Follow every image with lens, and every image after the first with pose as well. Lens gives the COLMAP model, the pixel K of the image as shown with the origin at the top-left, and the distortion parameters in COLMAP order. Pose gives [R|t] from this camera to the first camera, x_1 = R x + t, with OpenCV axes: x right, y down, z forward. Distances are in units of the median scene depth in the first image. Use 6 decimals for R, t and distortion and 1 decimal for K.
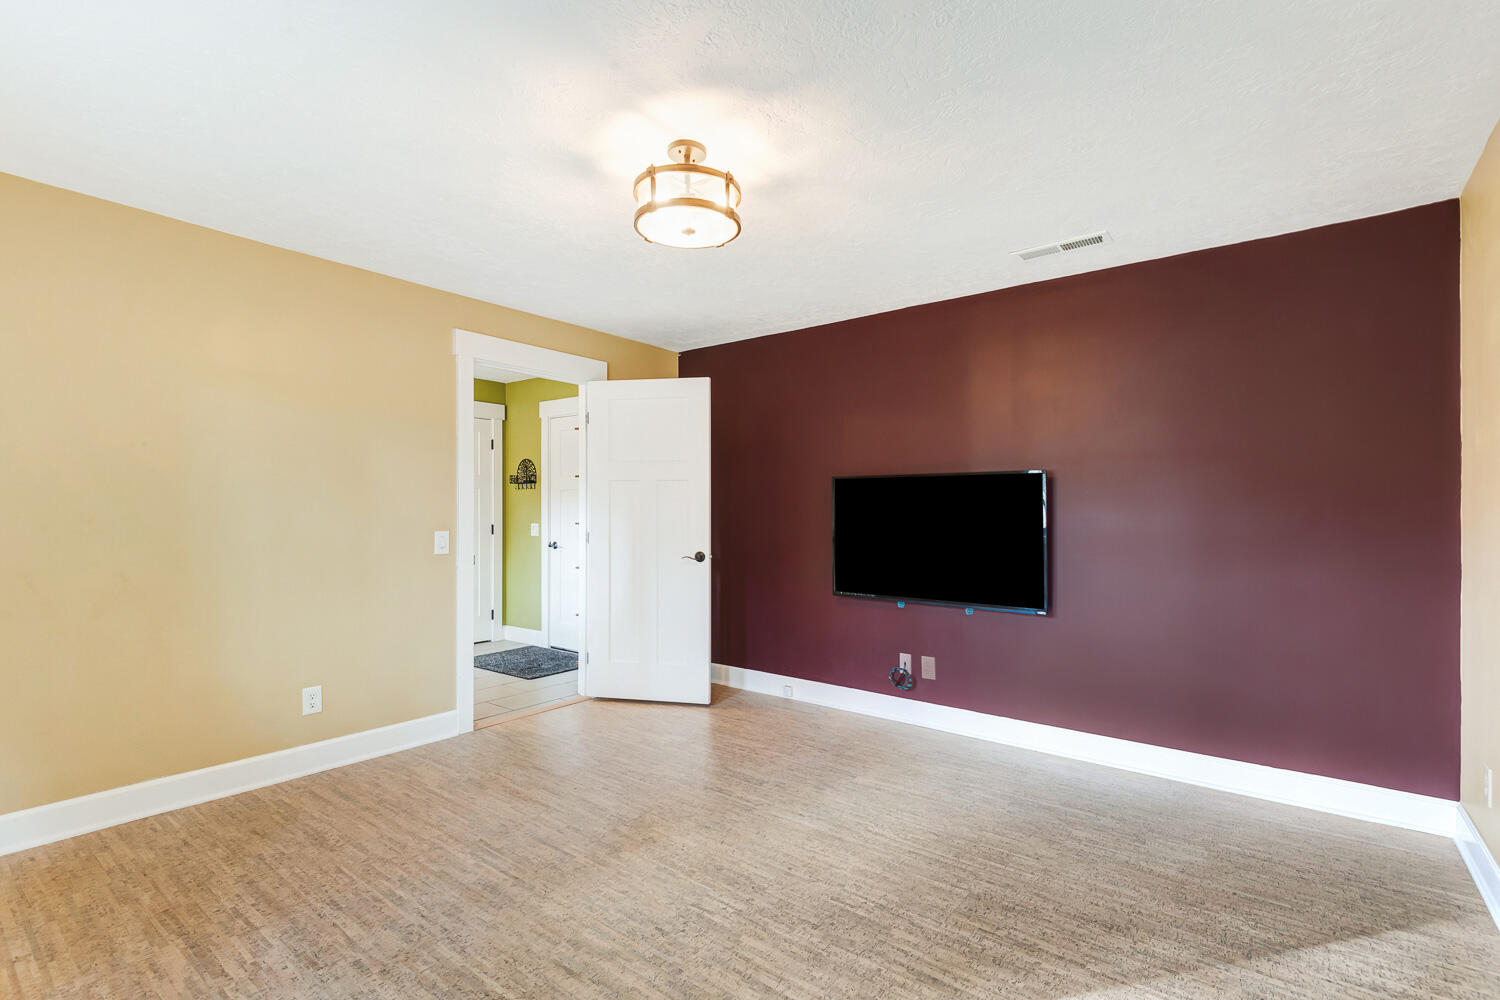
lens RADIAL K [[705.1, 0, 750.0], [0, 705.1, 500.0], [0, 0, 1]] dist [0.032243, -0.018242]
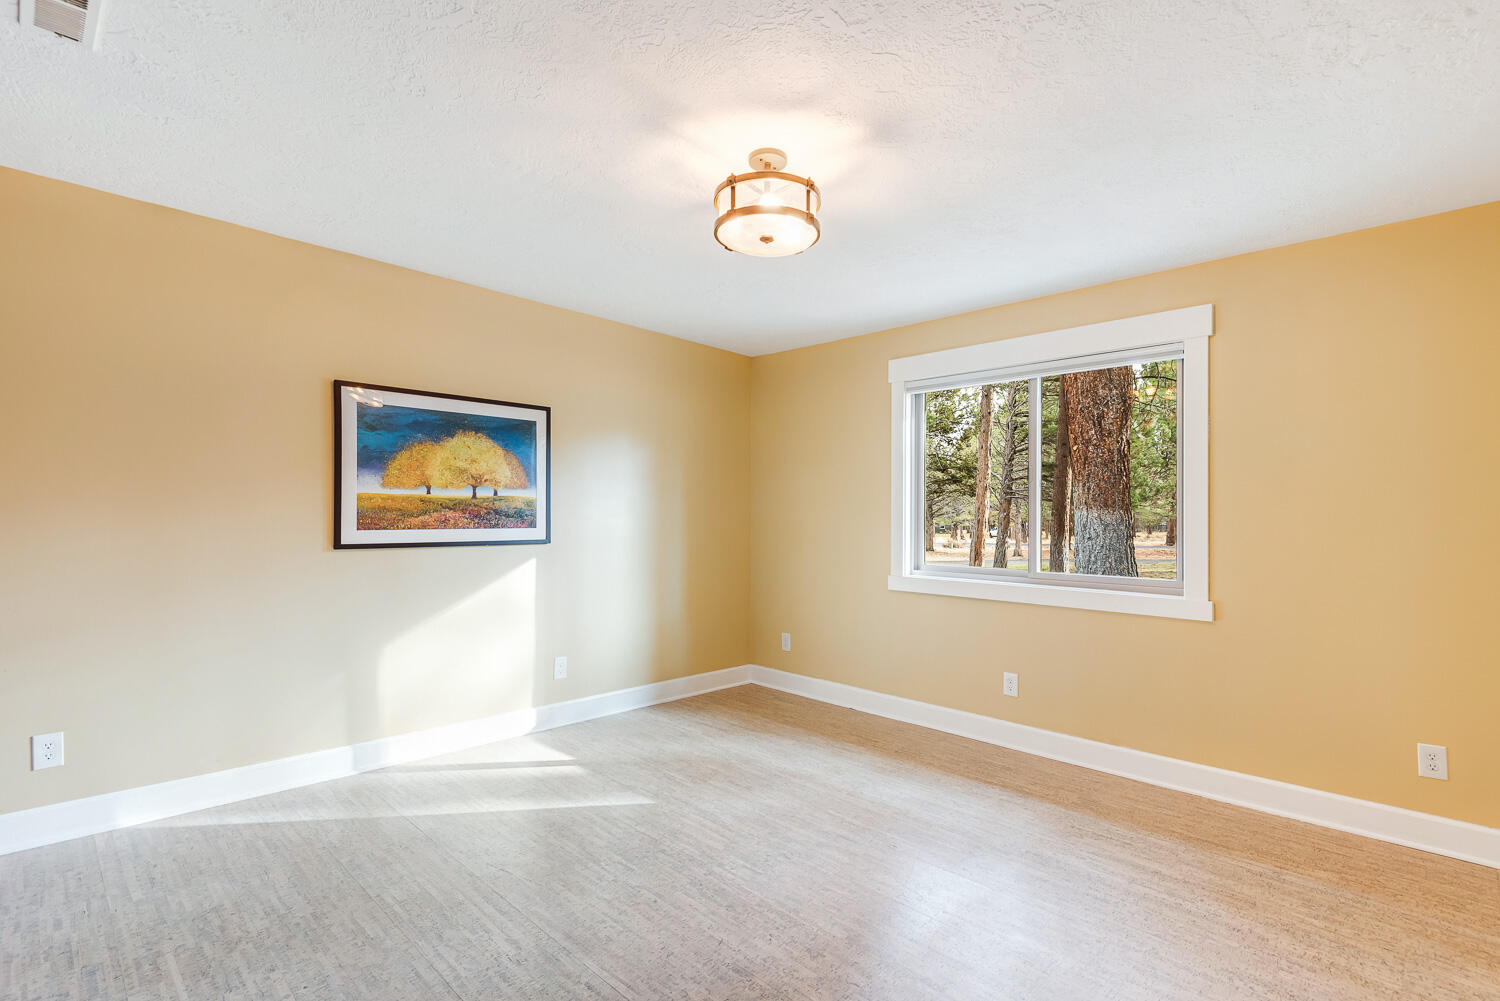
lens RADIAL K [[705.1, 0, 750.0], [0, 705.1, 500.5], [0, 0, 1]] dist [0.032243, -0.018242]
pose [[-0.994018, -0.016536, 0.107959, -0.174179], [-0.021691, 0.998671, -0.046754, 0.040603], [-0.107043, -0.048816, -0.993055, 2.122153]]
